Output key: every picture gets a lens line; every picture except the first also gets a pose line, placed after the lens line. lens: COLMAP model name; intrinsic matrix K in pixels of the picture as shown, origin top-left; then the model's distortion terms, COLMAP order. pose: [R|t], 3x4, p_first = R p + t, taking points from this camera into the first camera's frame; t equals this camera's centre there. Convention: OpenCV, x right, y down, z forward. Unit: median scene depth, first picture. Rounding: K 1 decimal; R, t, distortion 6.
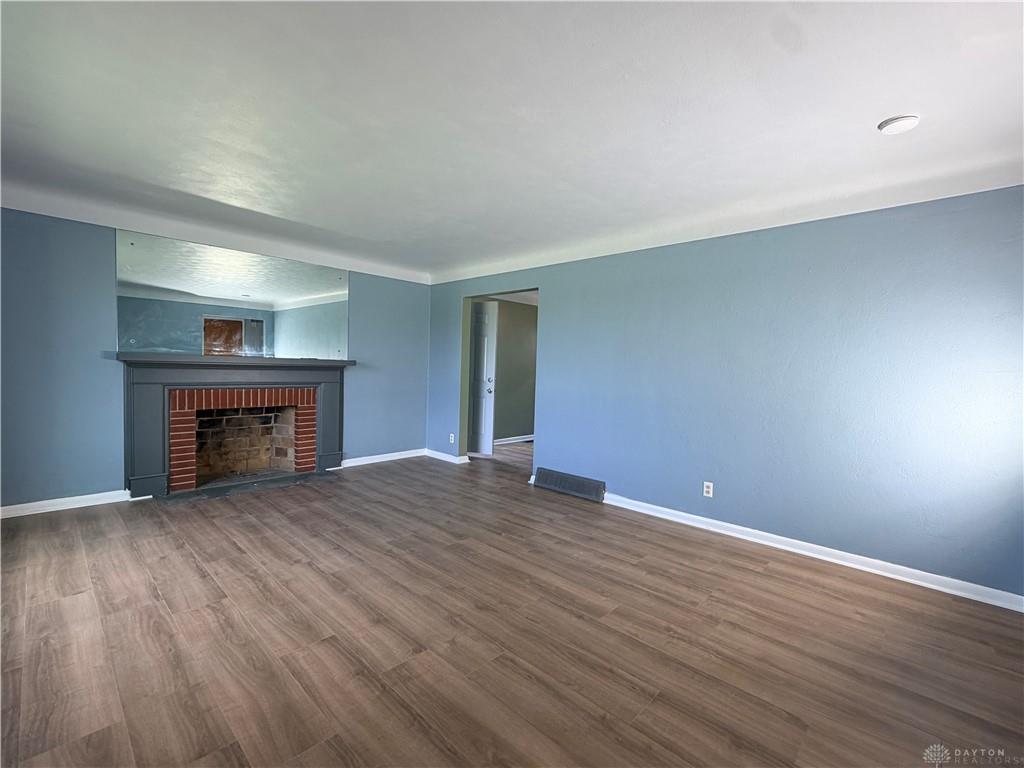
lens RADIAL K [[453.0, 0, 513.3], [0, 453.0, 381.9], [0, 0, 1]] dist [-0.002941, -0.000447]
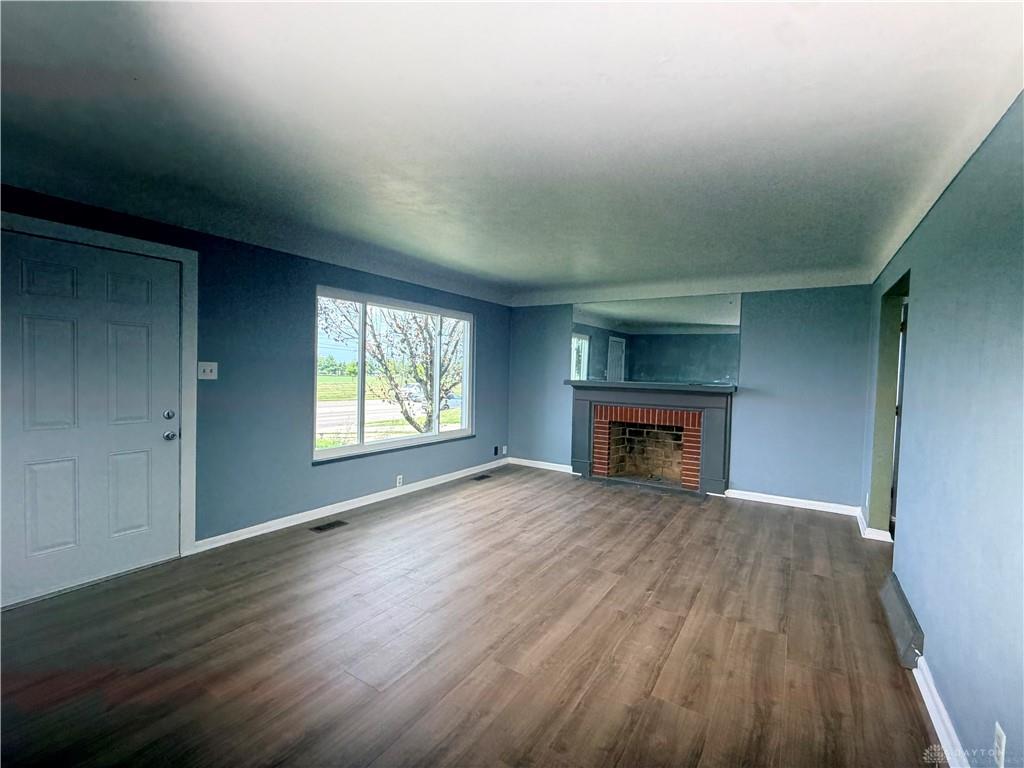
lens RADIAL K [[453.0, 0, 514.0], [0, 453.0, 386.8], [0, 0, 1]] dist [-0.002941, -0.000447]
pose [[0.195500, 0.016143, -0.980571, 0.685265], [-0.050901, 0.998684, 0.006293, -0.040912], [0.979382, 0.048682, 0.196065, 0.498357]]
